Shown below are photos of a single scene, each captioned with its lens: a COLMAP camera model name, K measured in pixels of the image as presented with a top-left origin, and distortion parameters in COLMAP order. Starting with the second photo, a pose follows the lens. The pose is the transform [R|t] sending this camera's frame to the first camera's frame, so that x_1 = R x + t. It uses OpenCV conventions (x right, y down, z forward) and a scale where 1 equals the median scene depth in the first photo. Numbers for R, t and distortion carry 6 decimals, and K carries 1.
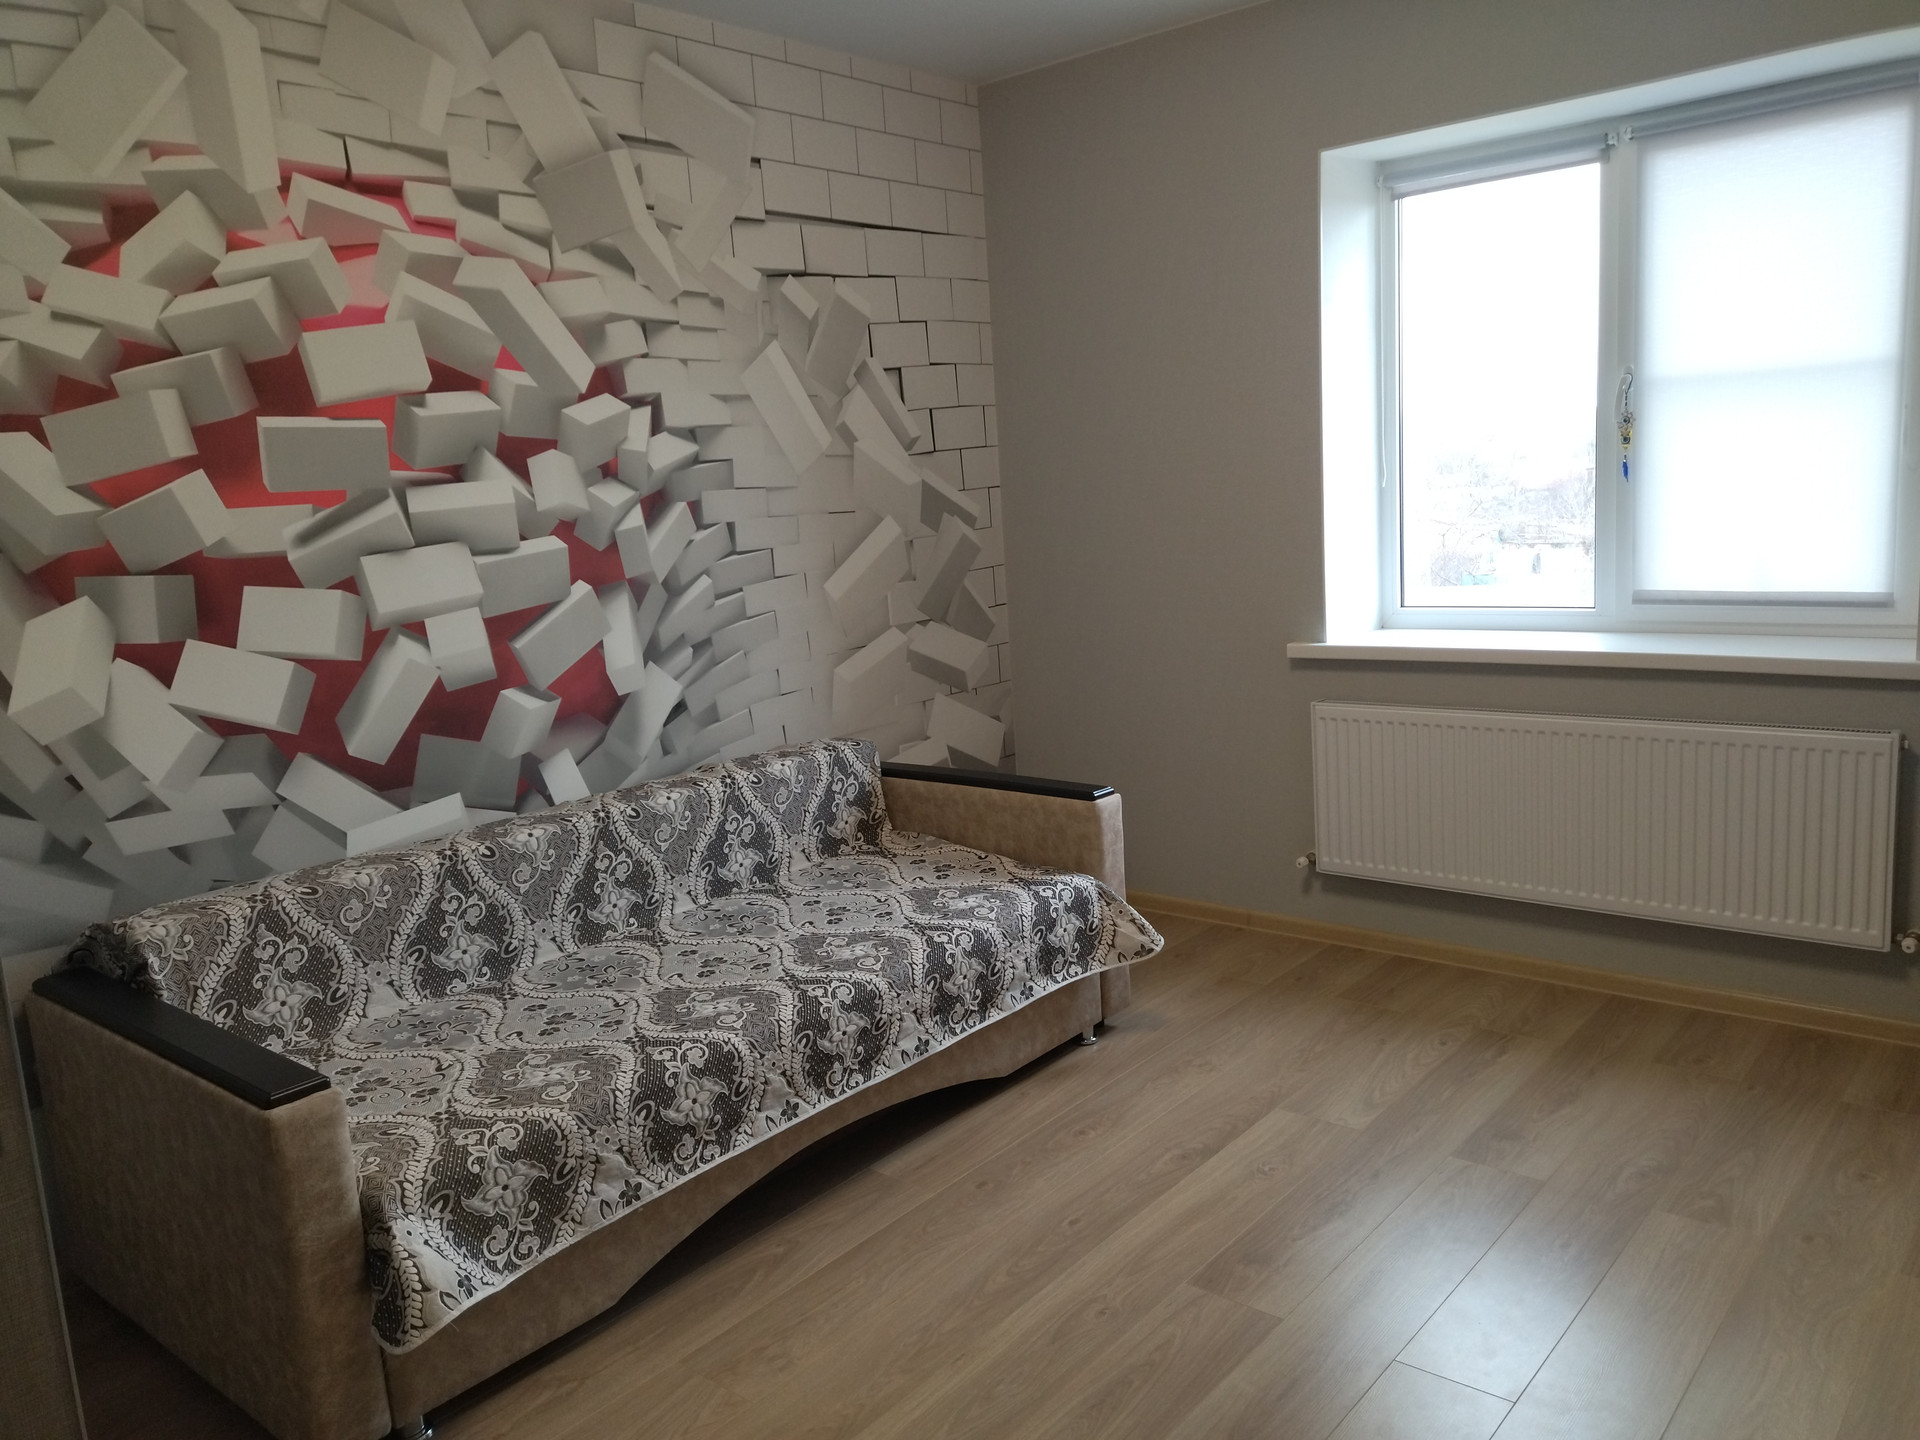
lens RADIAL K [[1411.8, 0, 951.7], [0, 1411.8, 714.0], [0, 0, 1]] dist [0.061929, -0.065456]
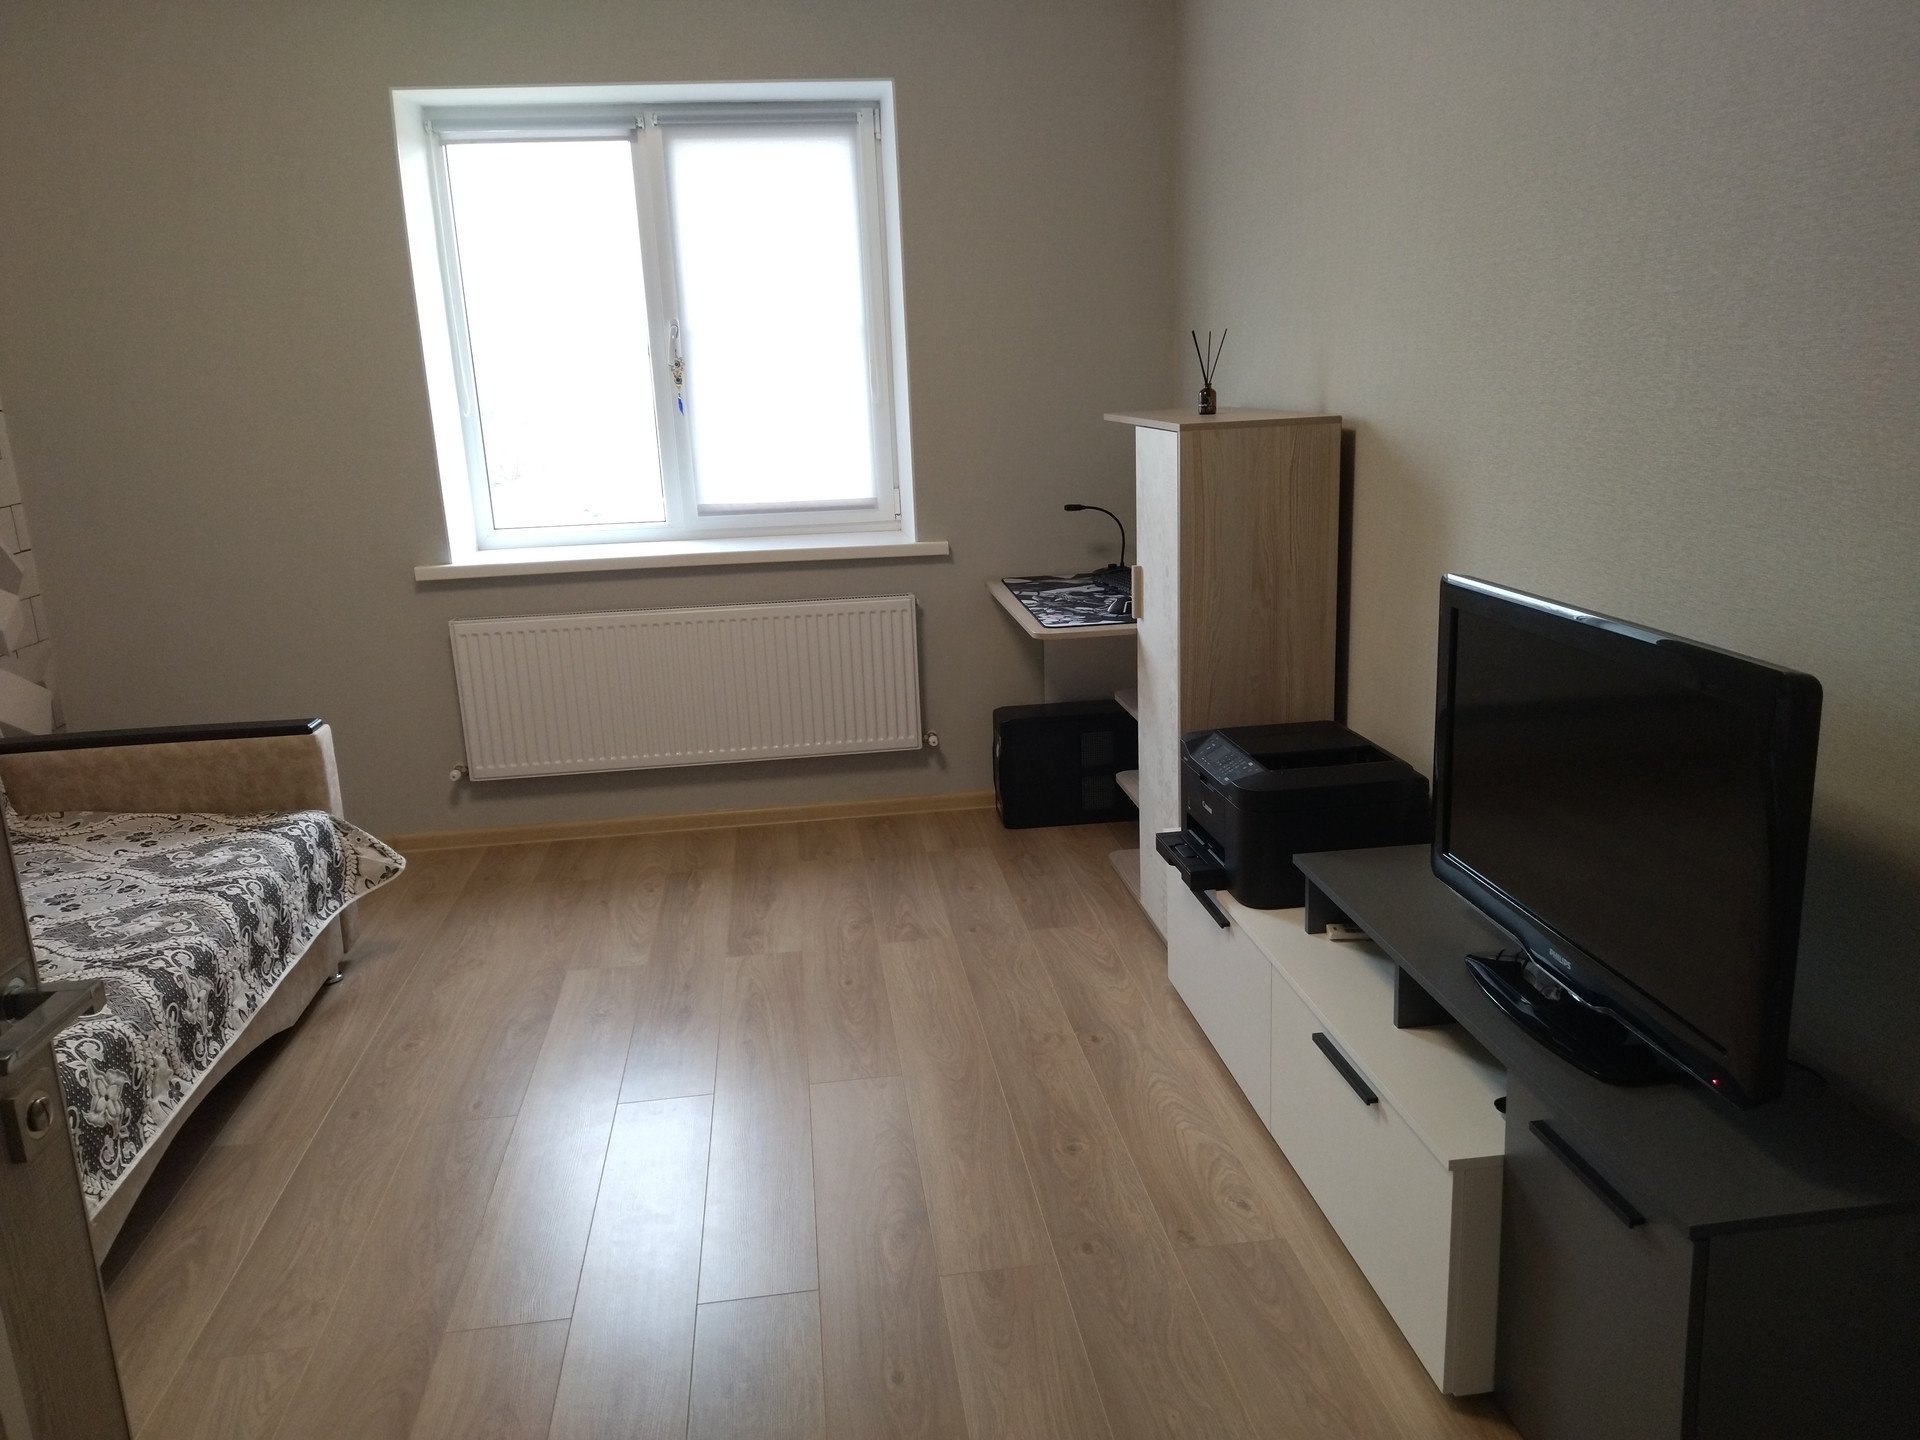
lens RADIAL K [[1411.8, 0, 962.8], [0, 1411.8, 712.2], [0, 0, 1]] dist [0.061929, -0.065456]
pose [[0.679534, -0.139694, 0.720221, -0.302686], [0.116016, 0.989813, 0.082522, 0.018206], [-0.724413, 0.027481, 0.688819, 0.002112]]
